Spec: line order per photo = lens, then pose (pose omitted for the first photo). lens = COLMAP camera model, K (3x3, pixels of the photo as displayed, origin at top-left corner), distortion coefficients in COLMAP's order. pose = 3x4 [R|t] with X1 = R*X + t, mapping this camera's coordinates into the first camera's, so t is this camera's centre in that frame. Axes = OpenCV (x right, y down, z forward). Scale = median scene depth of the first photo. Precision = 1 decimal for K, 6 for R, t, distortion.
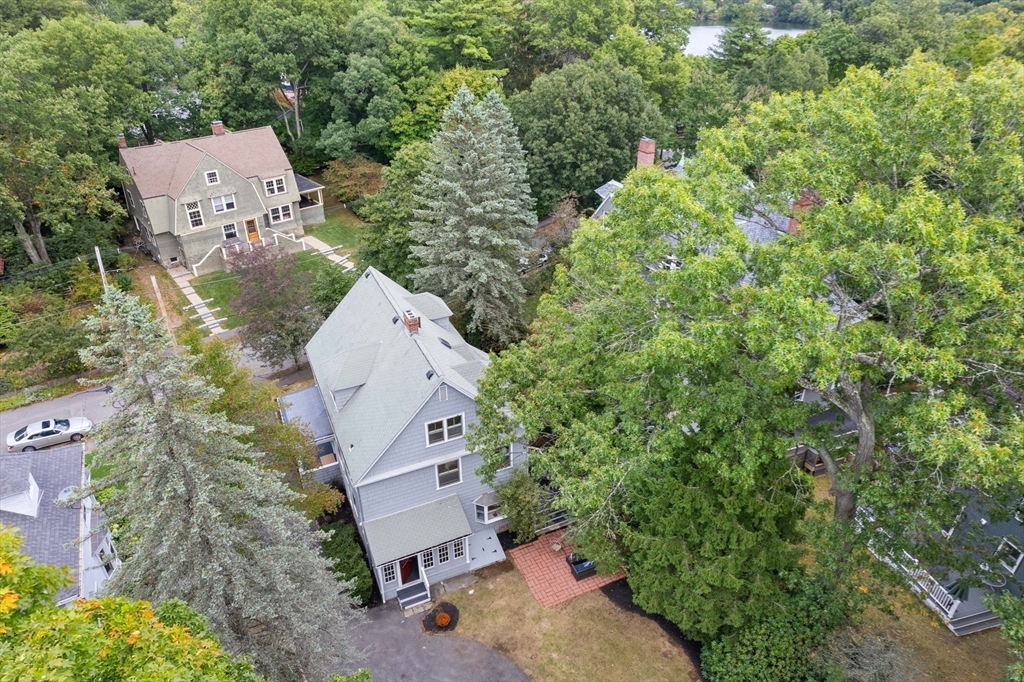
lens RADIAL K [[660.4, 0, 528.8], [0, 660.4, 342.3], [0, 0, 1]] dist [-0.114067, 0.069756]
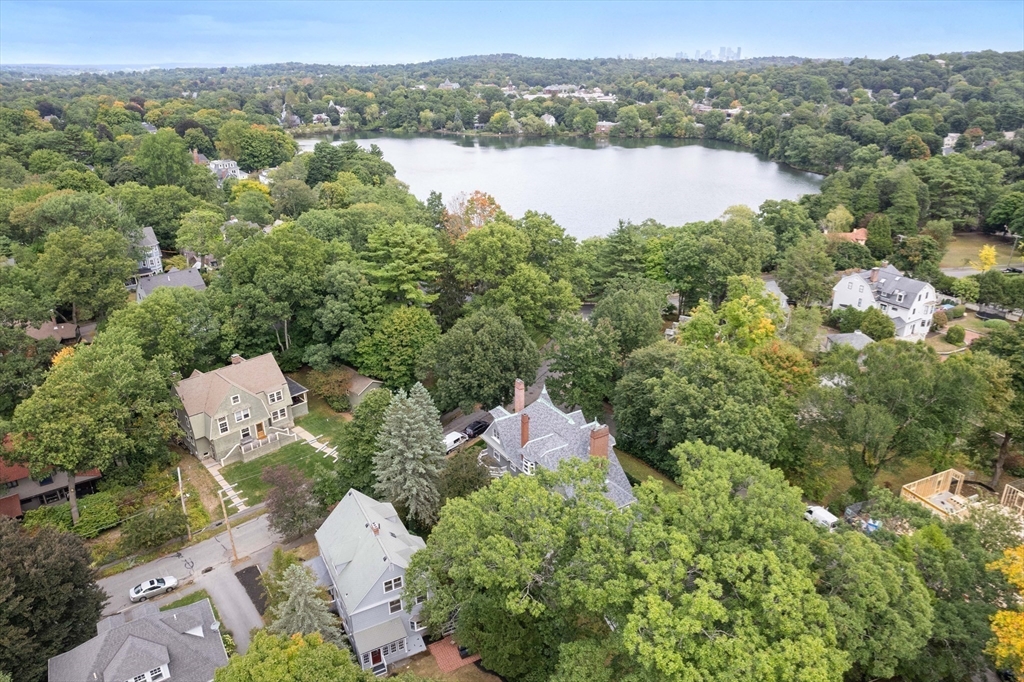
lens RADIAL K [[660.4, 0, 528.8], [0, 660.4, 342.3], [0, 0, 1]] dist [-0.114067, 0.069756]
pose [[0.997416, -0.028067, 0.066137, 0.084601], [0.037777, 0.987891, -0.150478, -0.135754], [-0.061113, 0.152588, 0.986399, -0.525955]]
